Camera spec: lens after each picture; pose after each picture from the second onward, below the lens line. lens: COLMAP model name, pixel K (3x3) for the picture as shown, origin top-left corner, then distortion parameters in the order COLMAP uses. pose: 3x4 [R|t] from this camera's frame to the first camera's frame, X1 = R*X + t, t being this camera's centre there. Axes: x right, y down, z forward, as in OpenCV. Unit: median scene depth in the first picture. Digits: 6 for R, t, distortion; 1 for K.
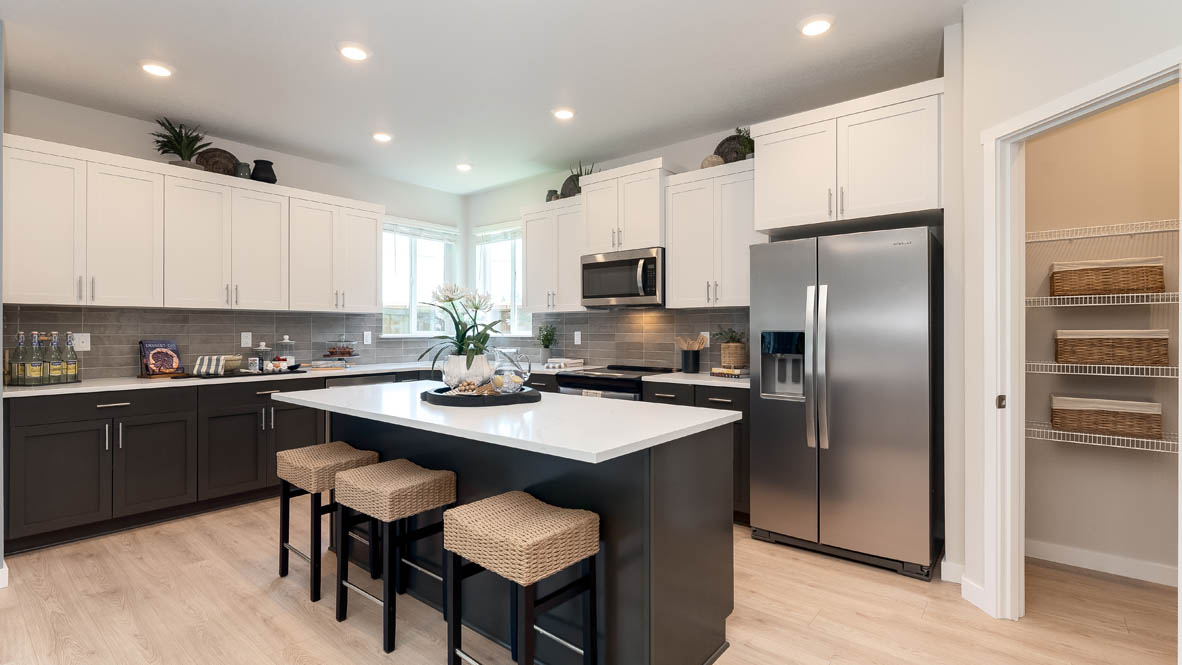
lens RADIAL K [[535.8, 0, 622.3], [0, 535.8, 328.8], [0, 0, 1]] dist [-0.002559, -0.000319]
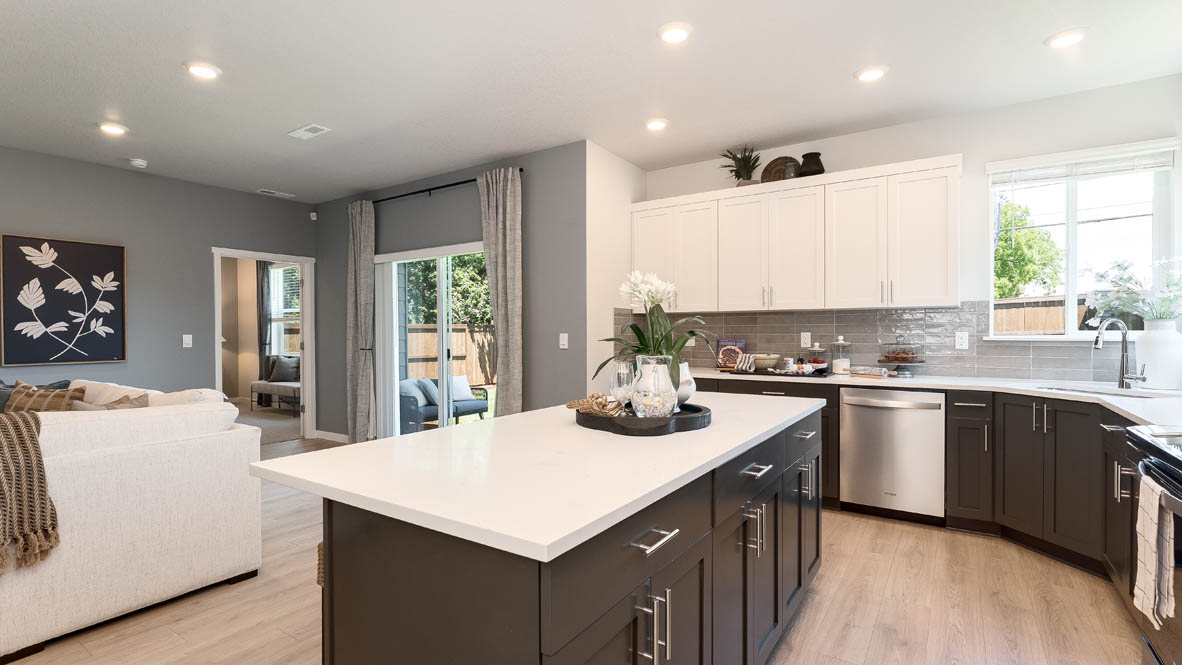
lens RADIAL K [[550.3, 0, 591.0], [0, 550.3, 332.5], [0, 0, 1]] dist [-0.002066, -0.000282]
pose [[0.067671, 0.003089, -0.997703, 0.306384], [0.005090, 0.999981, 0.003442, 0.001396], [0.997695, -0.005311, 0.067654, 0.568839]]
